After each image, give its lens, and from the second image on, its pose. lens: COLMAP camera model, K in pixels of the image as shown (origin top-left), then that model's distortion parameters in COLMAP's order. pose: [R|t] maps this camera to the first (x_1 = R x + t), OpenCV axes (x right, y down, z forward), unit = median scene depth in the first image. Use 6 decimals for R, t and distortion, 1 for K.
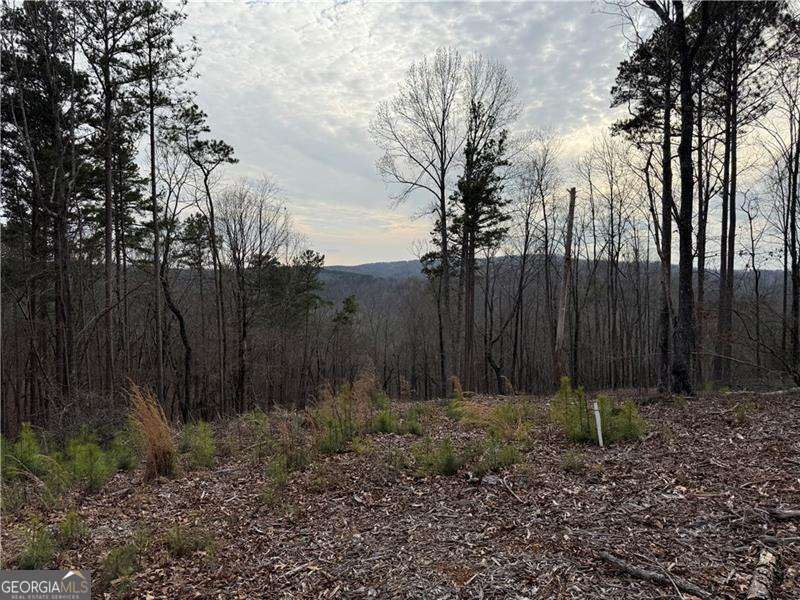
lens RADIAL K [[556.7, 0, 387.4], [0, 556.7, 288.0], [0, 0, 1]] dist [0.024322, -0.001754]
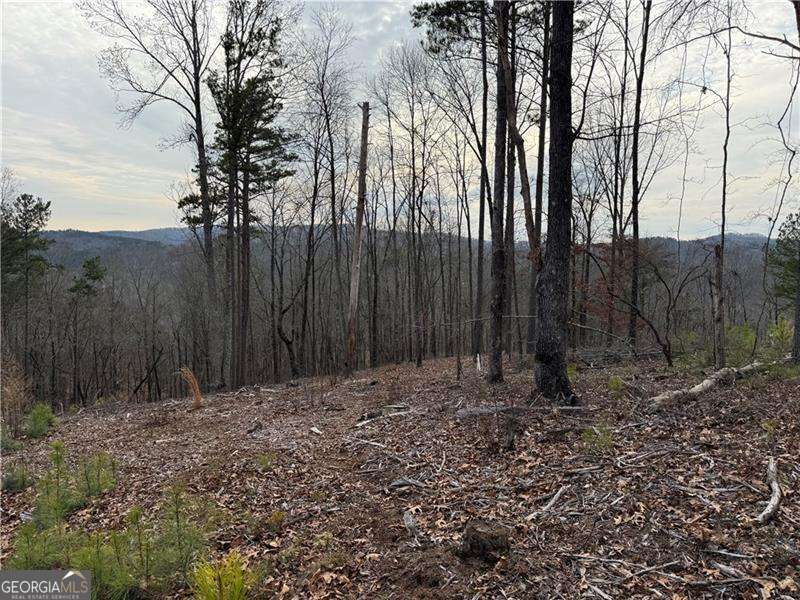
lens RADIAL K [[544.3, 0, 402.8], [0, 544.3, 304.5], [0, 0, 1]] dist [0.070266, -0.104827]
pose [[0.931241, -0.030760, 0.363104, 0.069955], [0.000055, 0.996443, 0.084272, 0.019672], [-0.364405, -0.078458, 0.927930, 0.193168]]
